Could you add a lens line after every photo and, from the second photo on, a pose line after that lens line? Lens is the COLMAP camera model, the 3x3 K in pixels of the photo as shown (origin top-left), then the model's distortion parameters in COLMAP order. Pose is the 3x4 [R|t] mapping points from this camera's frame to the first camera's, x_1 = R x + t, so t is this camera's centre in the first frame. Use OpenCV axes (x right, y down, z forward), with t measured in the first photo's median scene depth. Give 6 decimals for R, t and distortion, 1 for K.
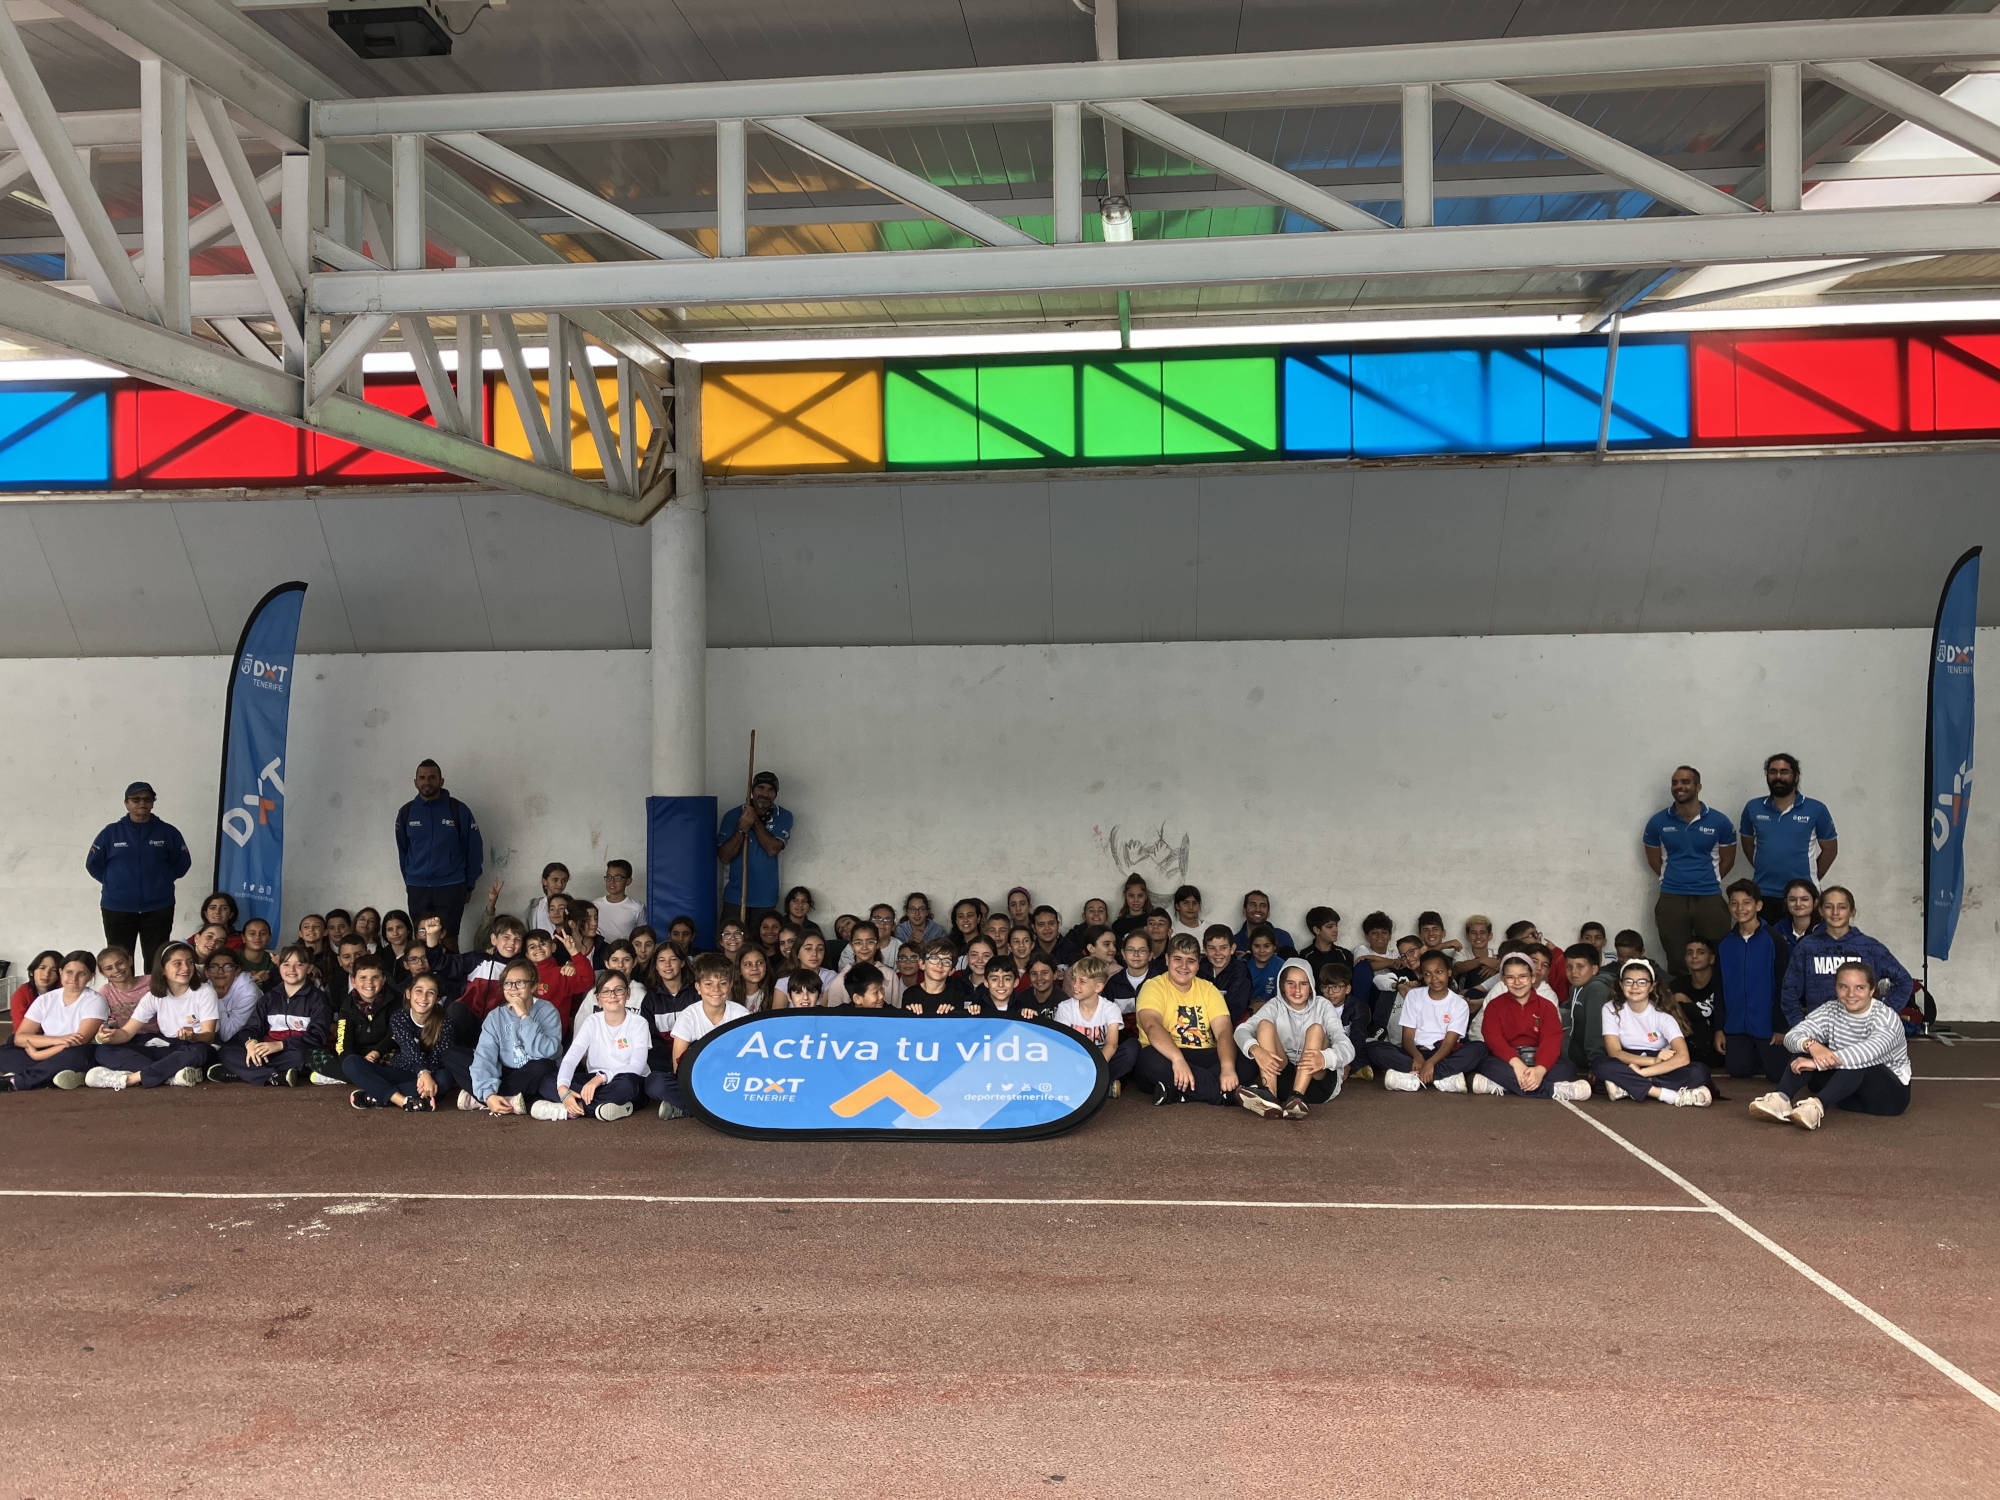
lens RADIAL K [[1670.0, 0, 990.5], [0, 1670.0, 744.3], [0, 0, 1]] dist [0.032572, -0.024478]
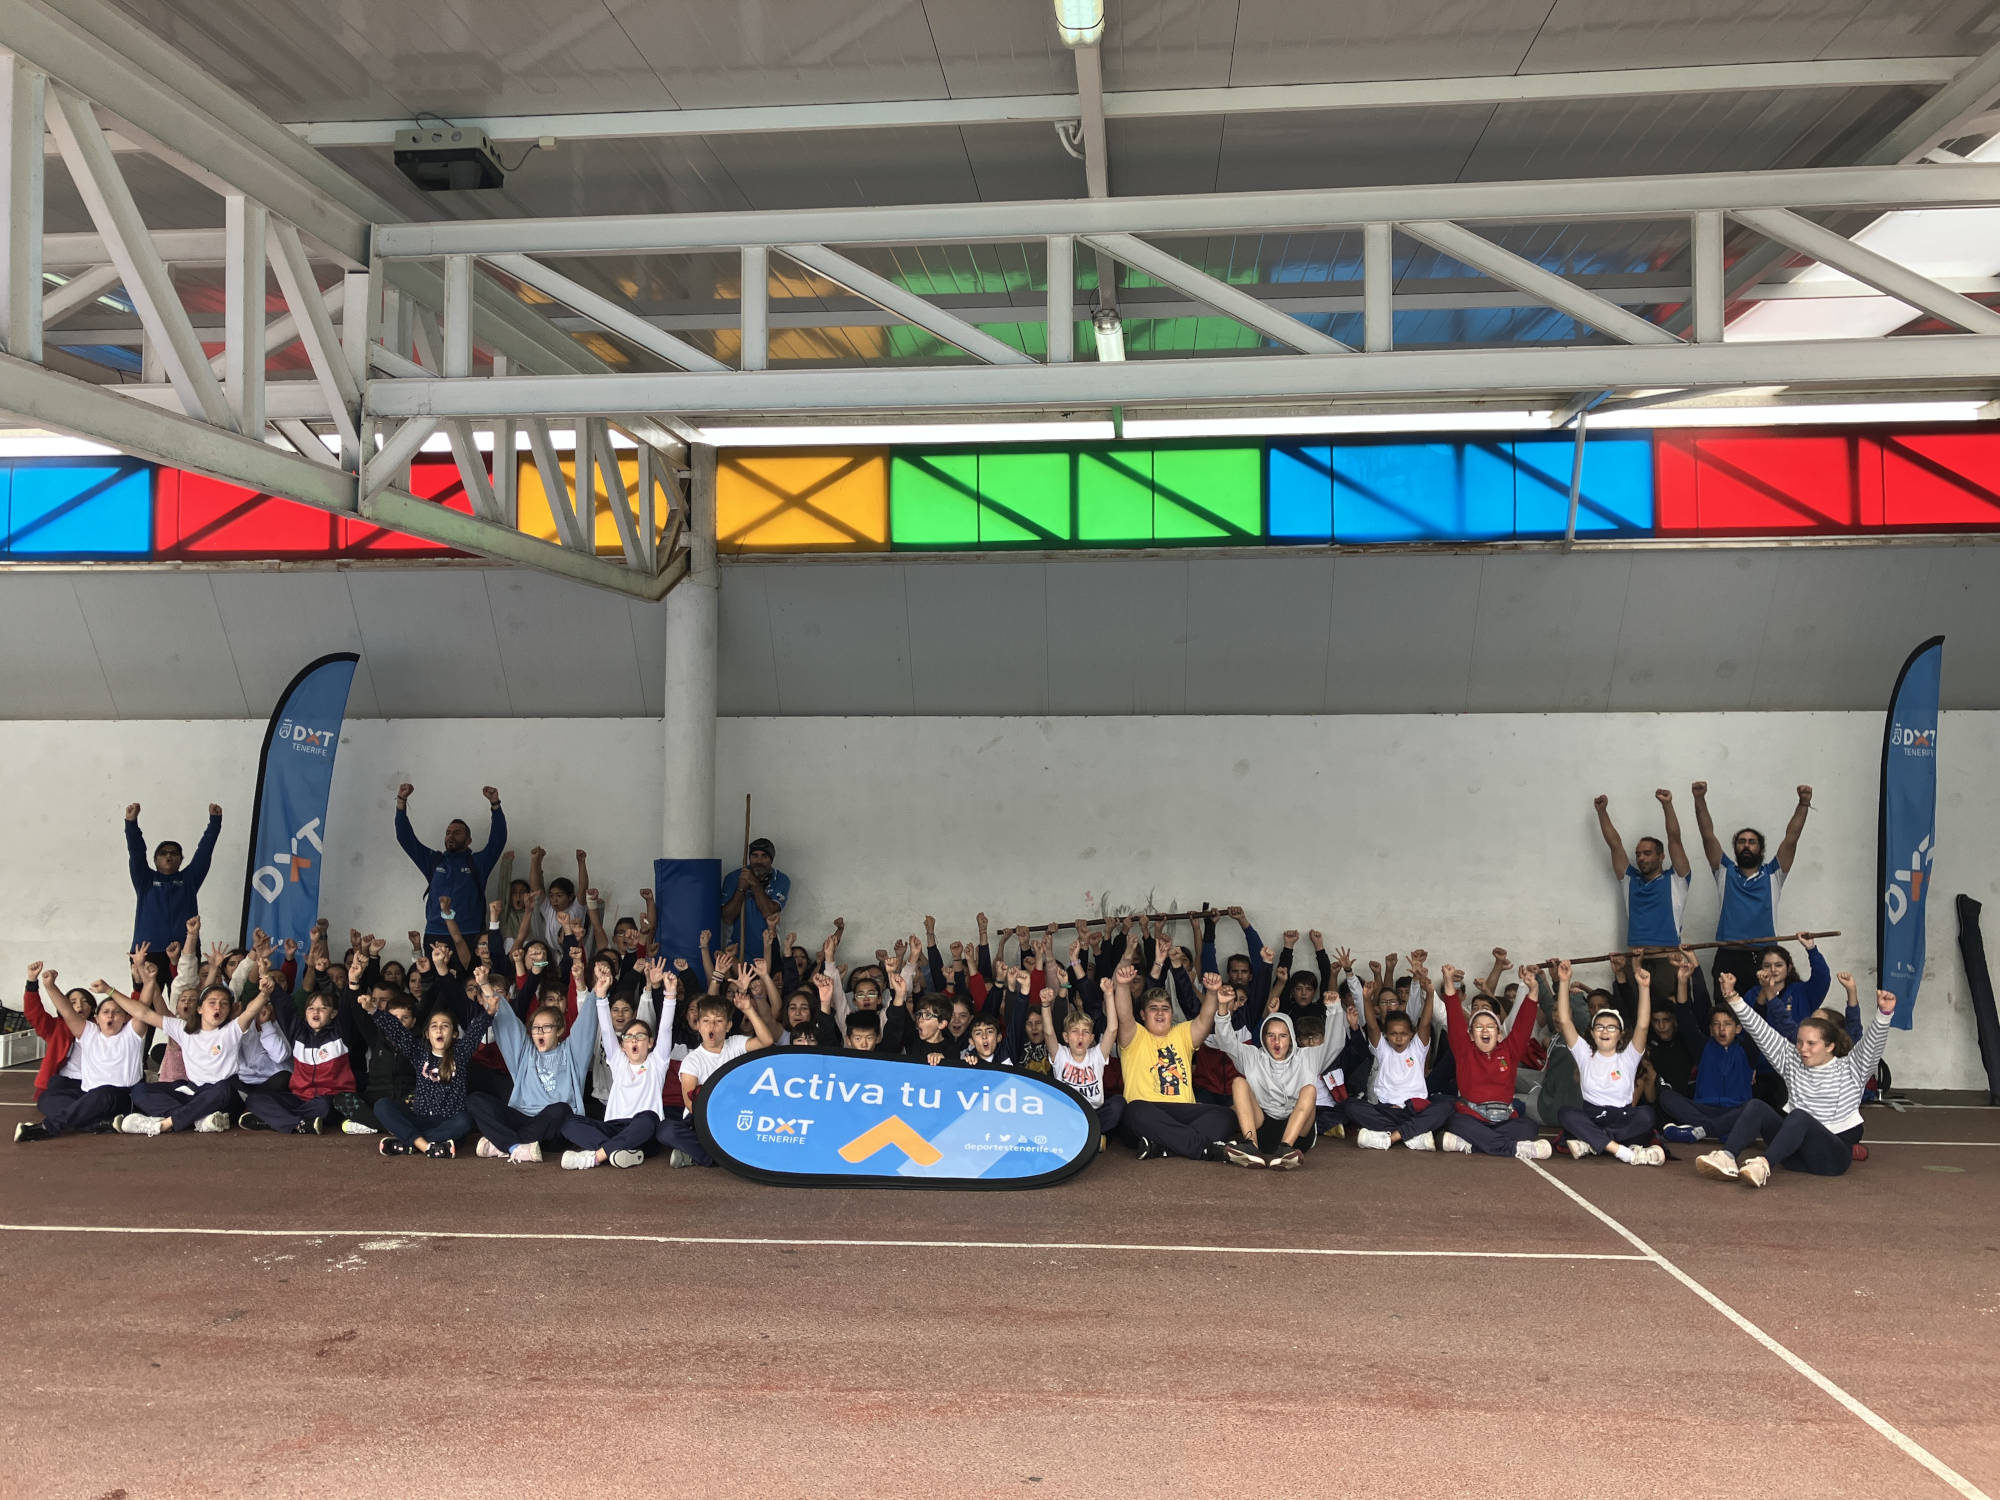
lens RADIAL K [[1670.0, 0, 991.7], [0, 1670.0, 740.9], [0, 0, 1]] dist [0.032572, -0.024478]
pose [[0.999946, 0.010349, 0.000614, 0.001869], [-0.010318, 0.999217, -0.038194, -0.004723], [-0.001009, 0.038186, 0.999270, -0.047983]]
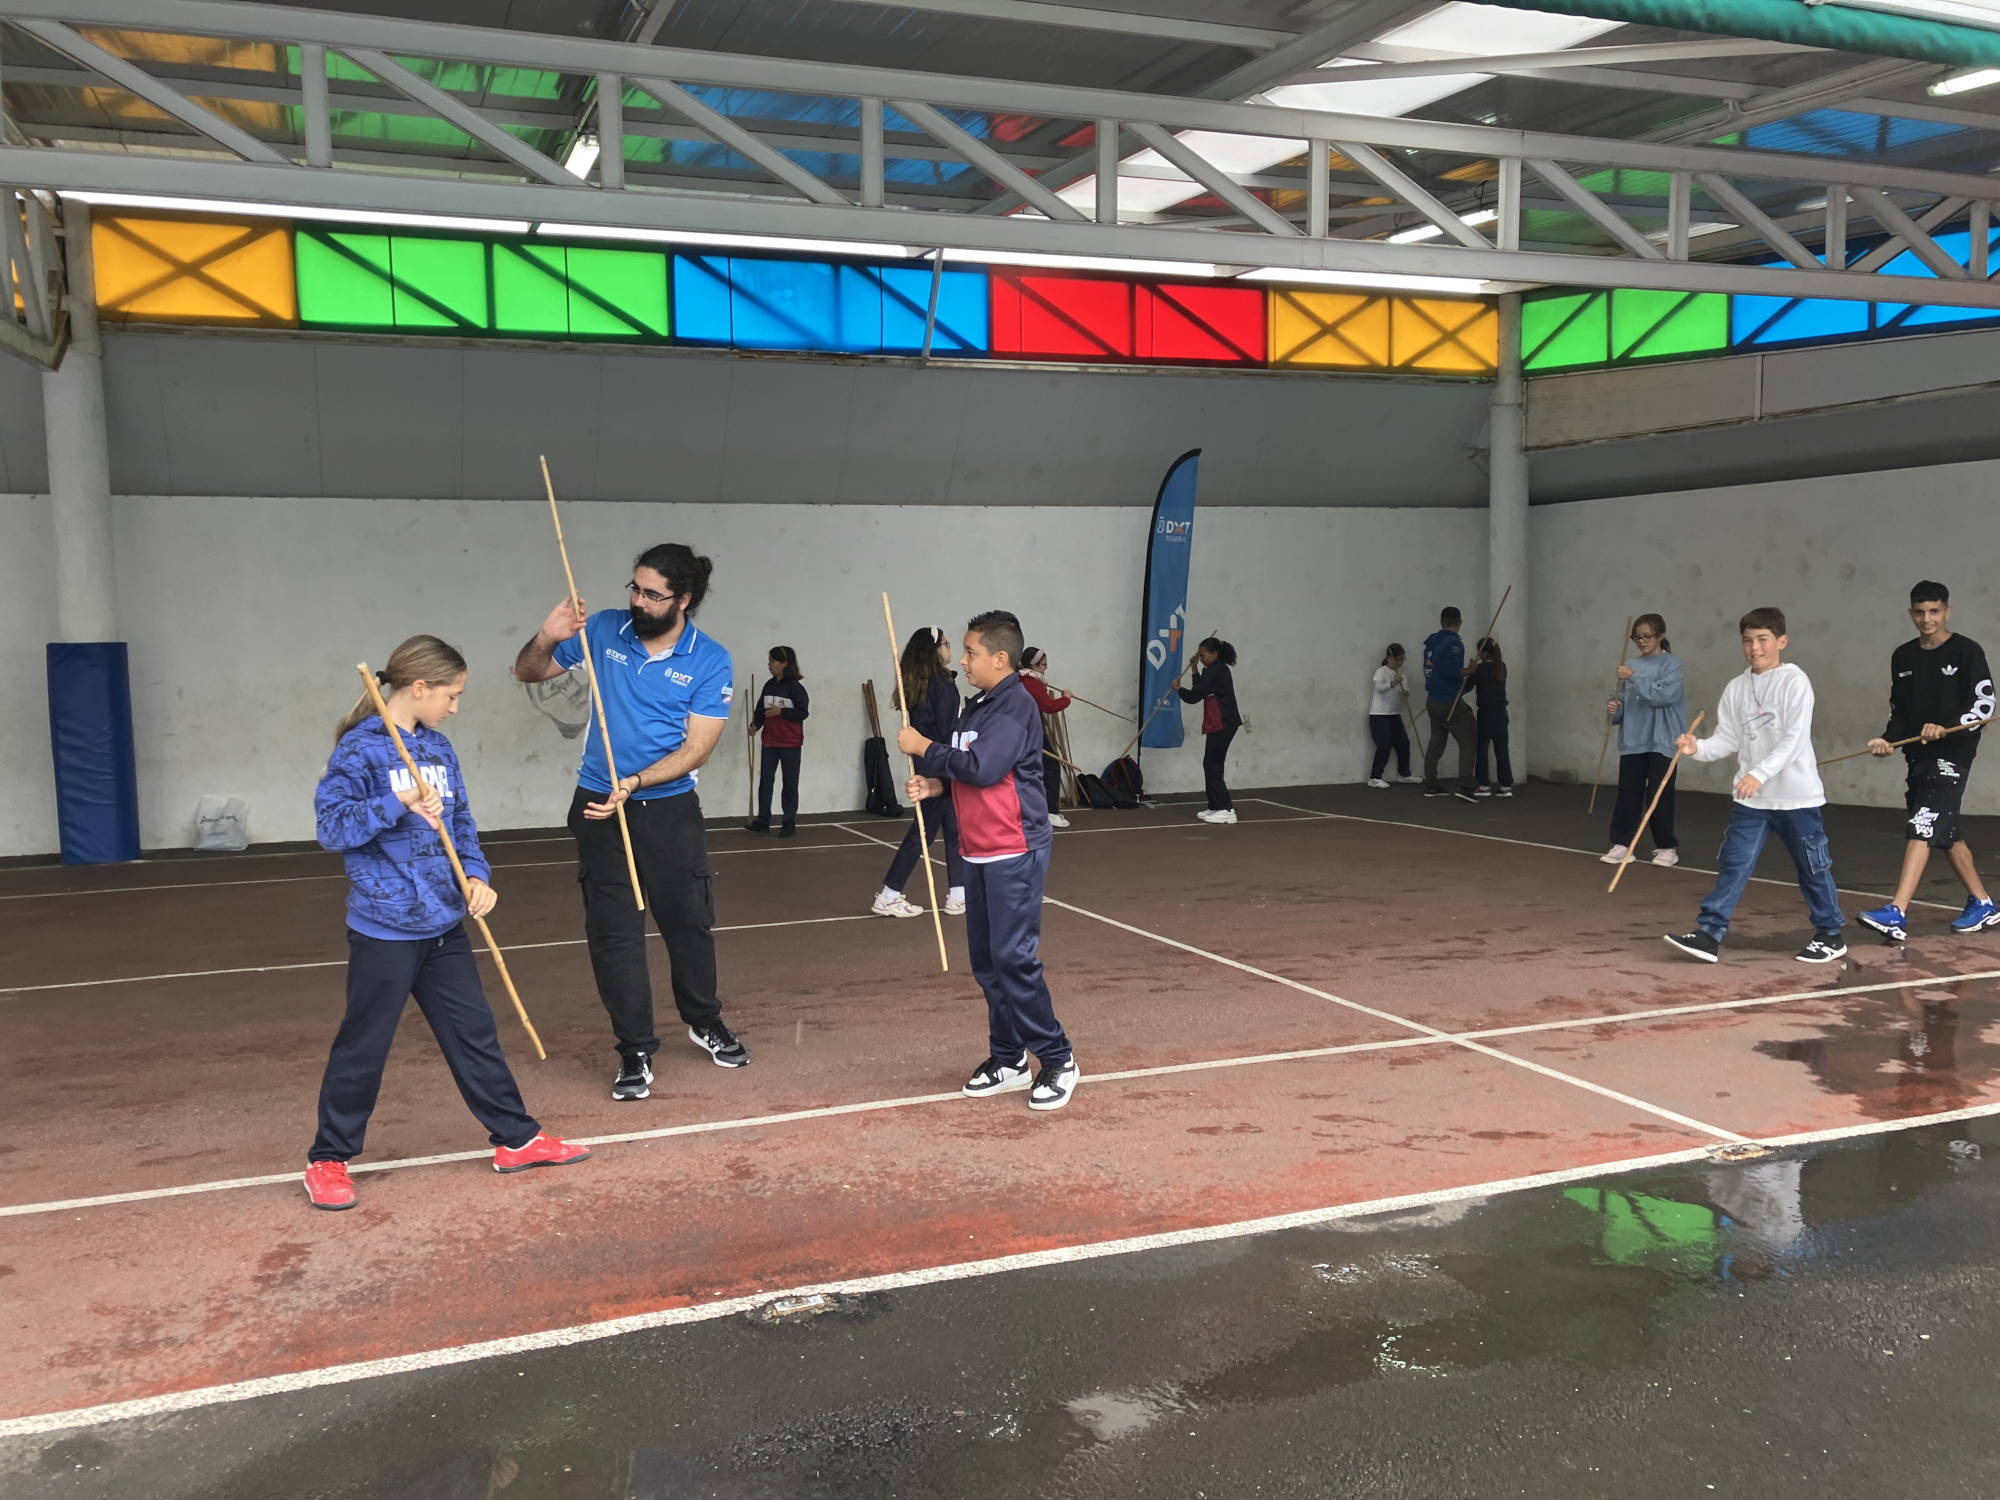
lens RADIAL K [[1670.0, 0, 992.1], [0, 1670.0, 769.3], [0, 0, 1]] dist [0.032572, -0.024478]
pose [[0.898568, -0.044943, 0.436526, -0.149586], [0.000389, 0.994823, 0.101624, 0.004413], [-0.438834, -0.091146, 0.893934, -0.164385]]
